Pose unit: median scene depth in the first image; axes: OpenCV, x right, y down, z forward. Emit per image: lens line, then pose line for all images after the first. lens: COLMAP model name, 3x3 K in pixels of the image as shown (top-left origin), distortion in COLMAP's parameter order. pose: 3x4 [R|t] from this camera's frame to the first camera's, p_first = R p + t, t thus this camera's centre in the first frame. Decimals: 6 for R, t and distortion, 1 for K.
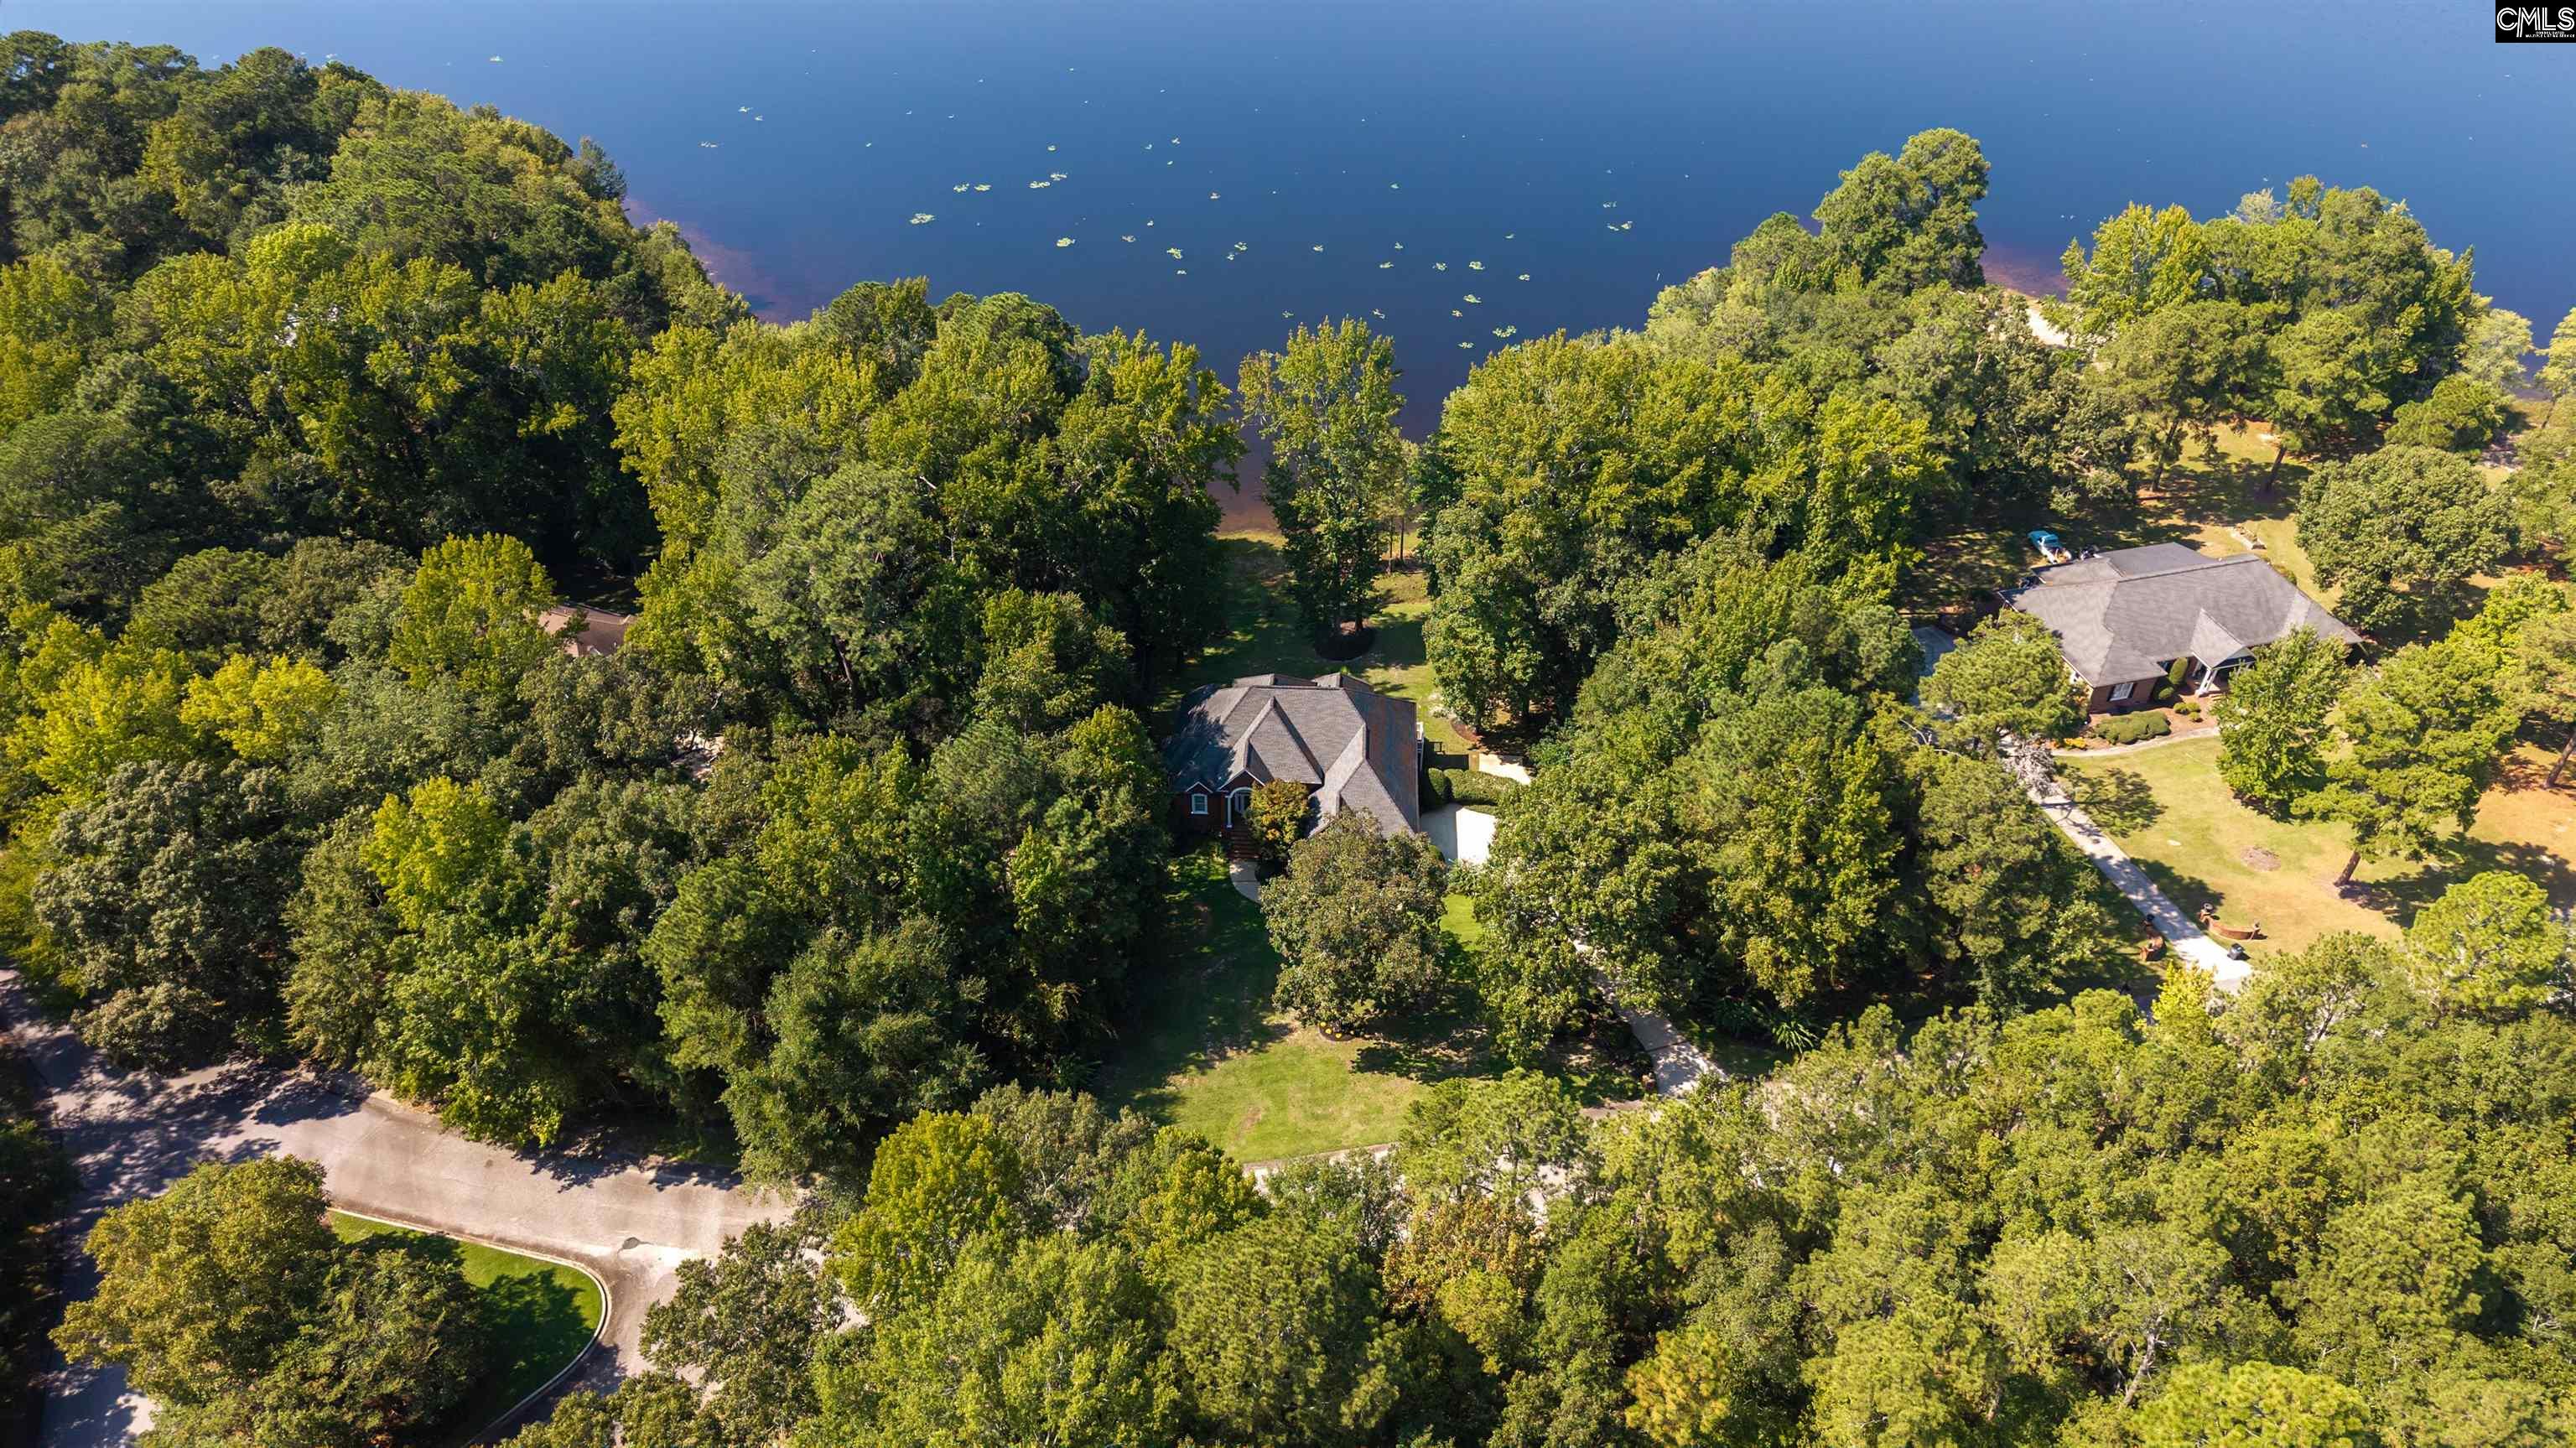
lens RADIAL K [[1756.9, 0, 1284.8], [0, 1756.9, 700.5], [0, 0, 1]] dist [0.026325, -0.032550]
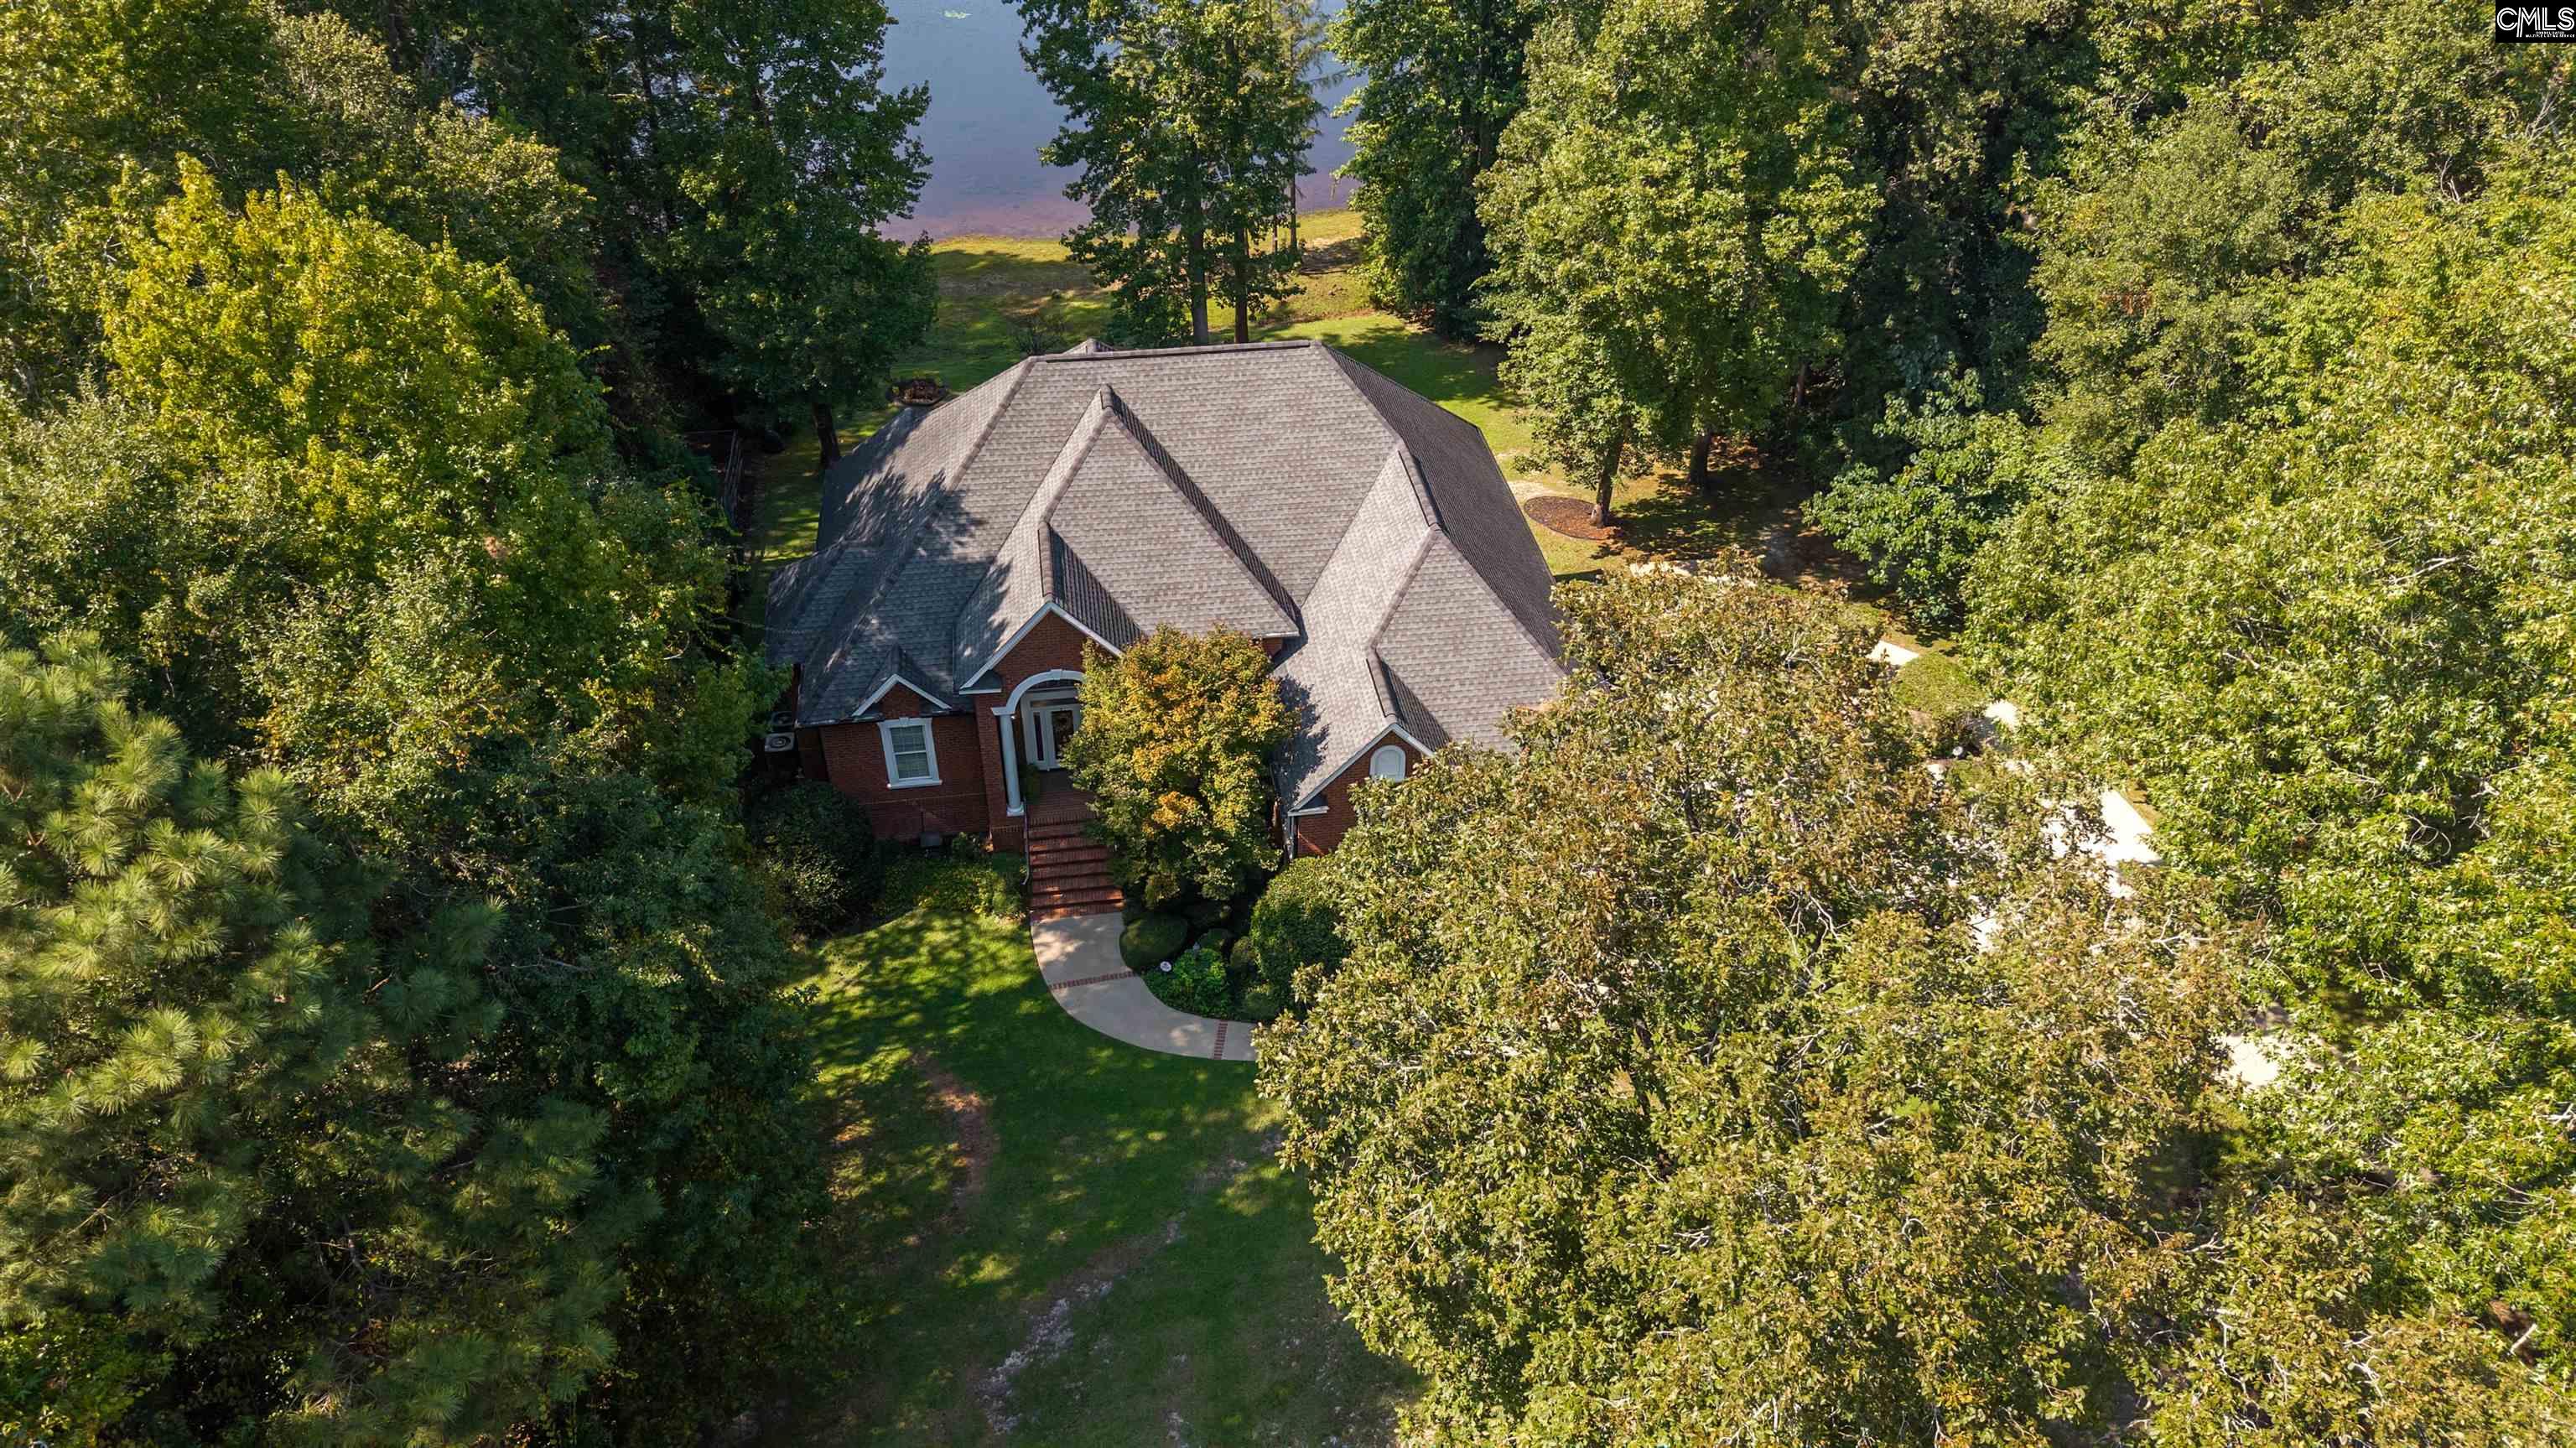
lens RADIAL K [[1756.9, 0, 1291.2], [0, 1756.9, 729.1], [0, 0, 1]] dist [0.026325, -0.032550]
pose [[0.980728, -0.118472, 0.155361, -0.030451], [0.120237, 0.992743, -0.001983, 0.063632], [-0.153998, 0.020625, 0.987856, 0.685856]]
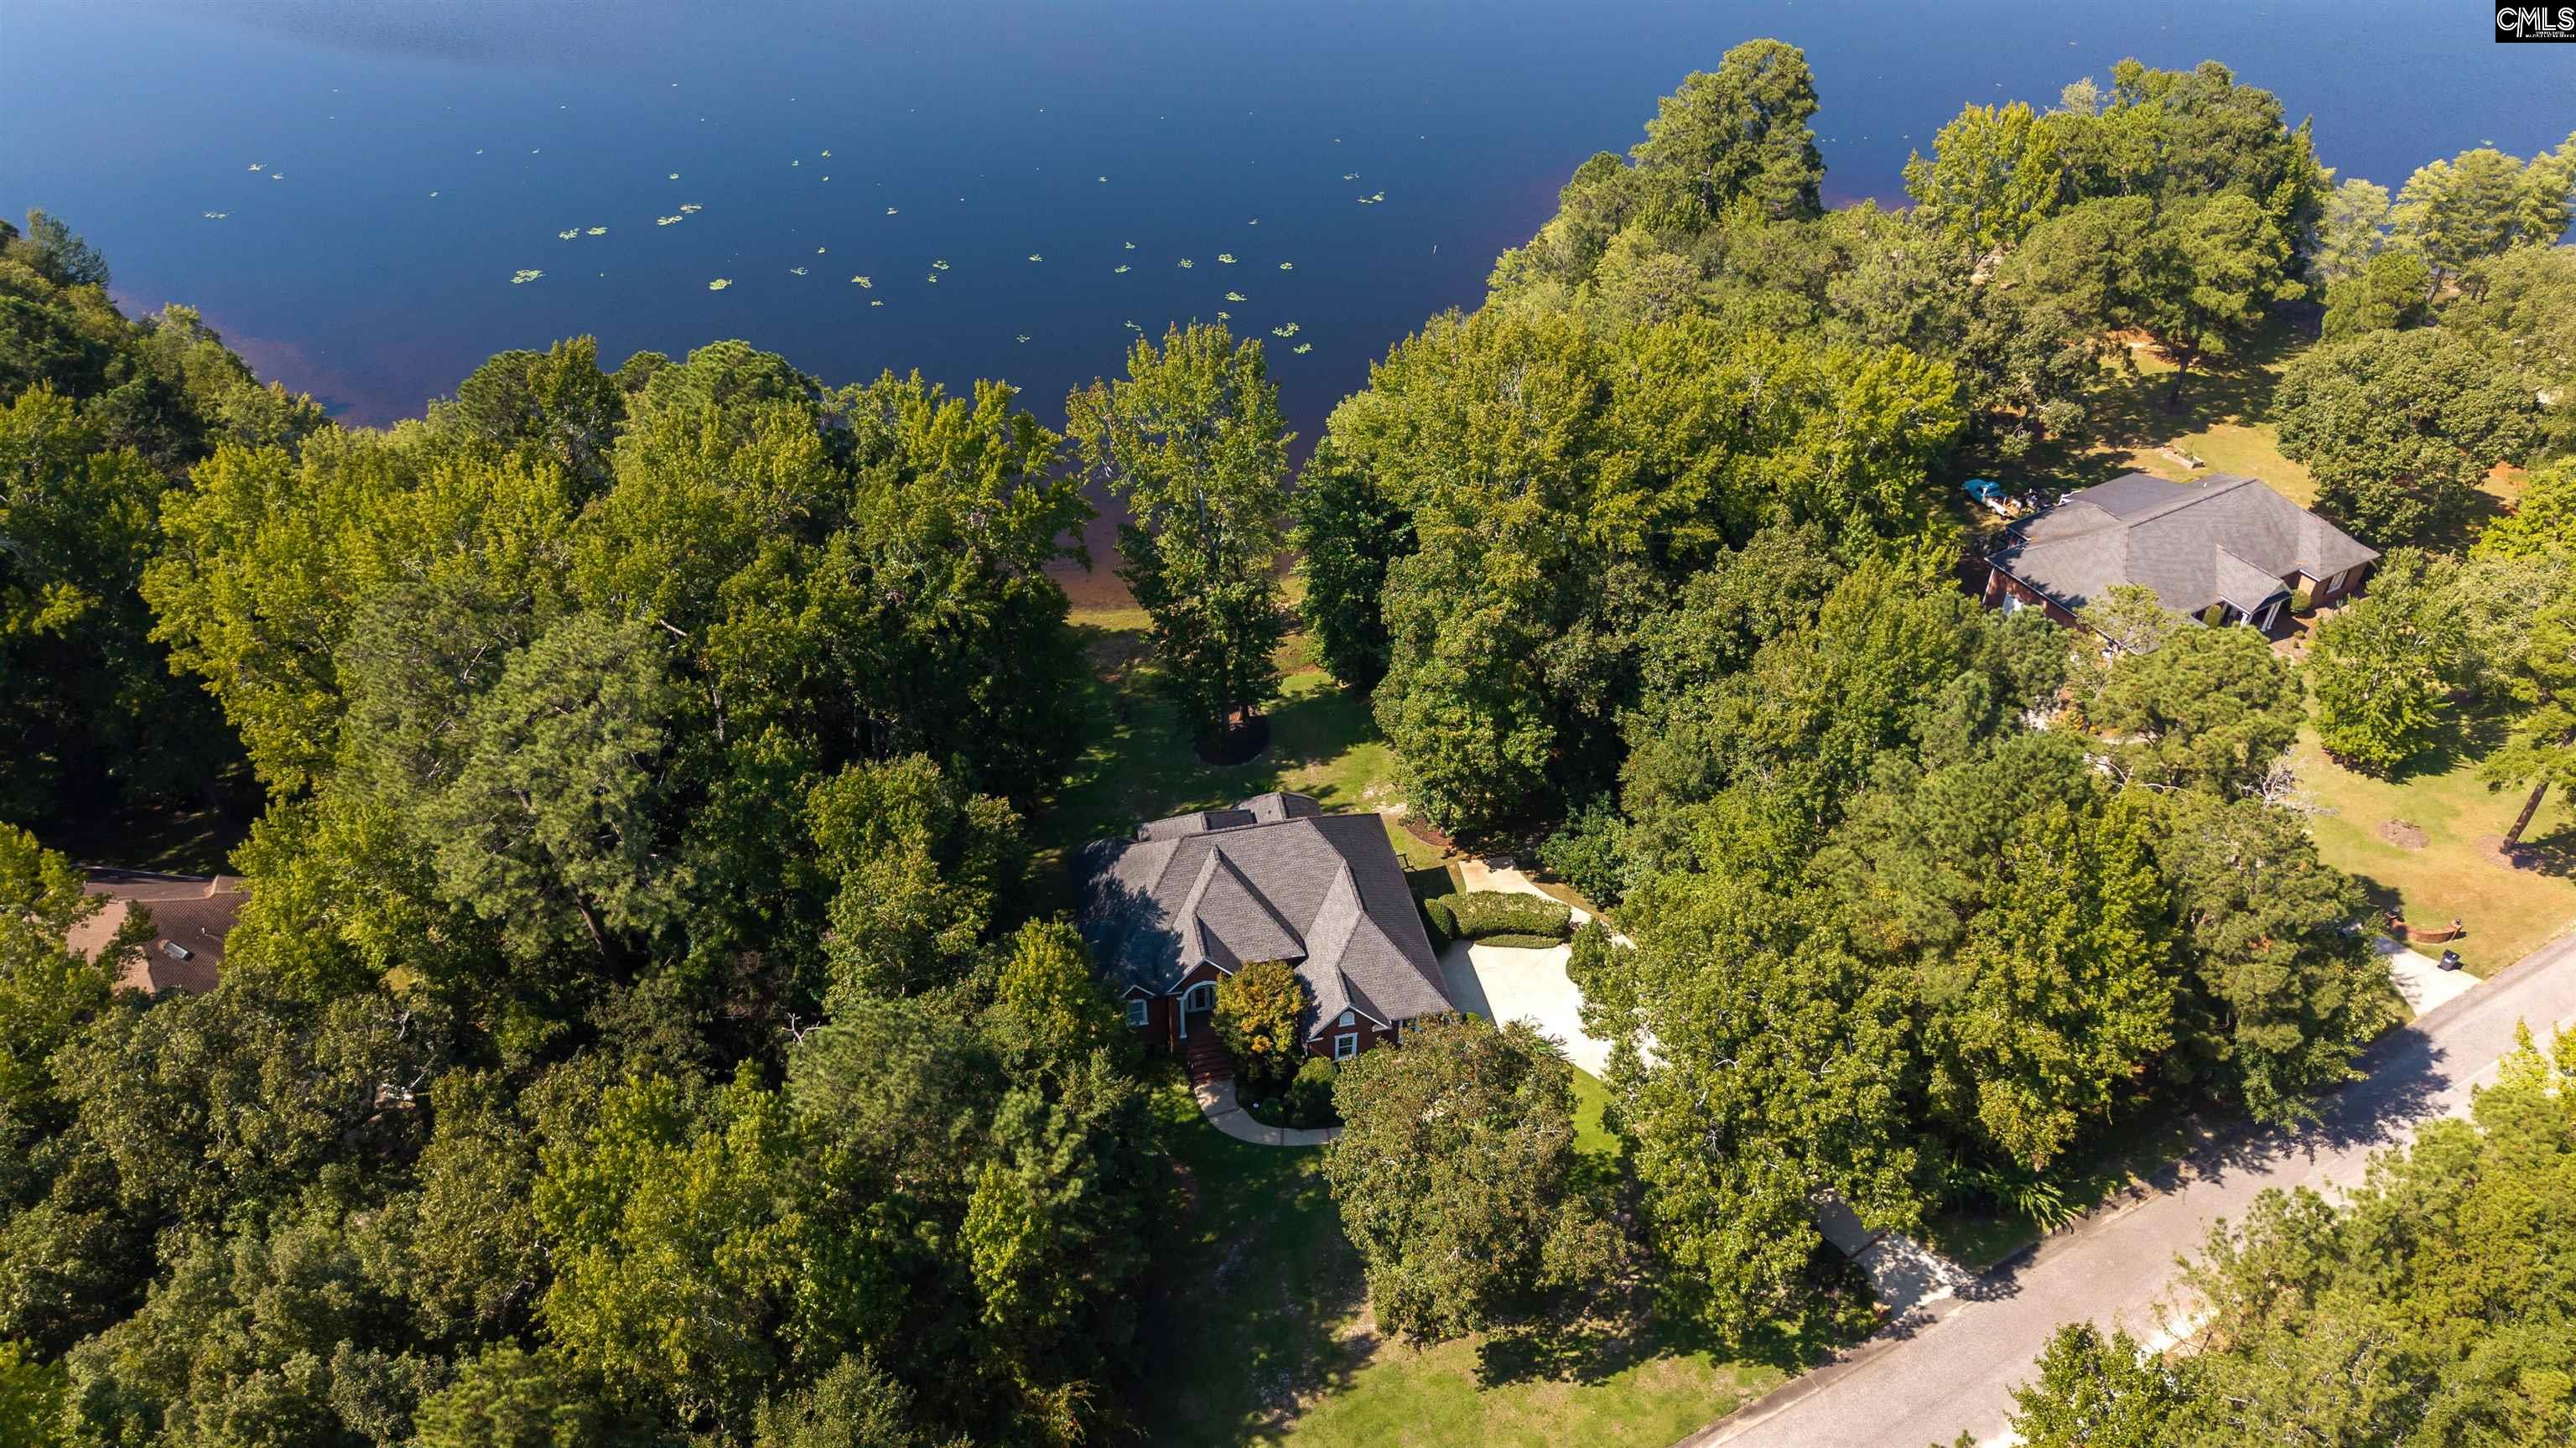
lens RADIAL K [[1756.9, 0, 1296.5], [0, 1756.9, 697.8], [0, 0, 1]] dist [0.026325, -0.032550]
pose [[0.966390, -0.157624, 0.203091, -0.111684], [0.160234, 0.987072, 0.003632, -0.060435], [-0.201038, 0.029033, 0.979153, 0.285743]]
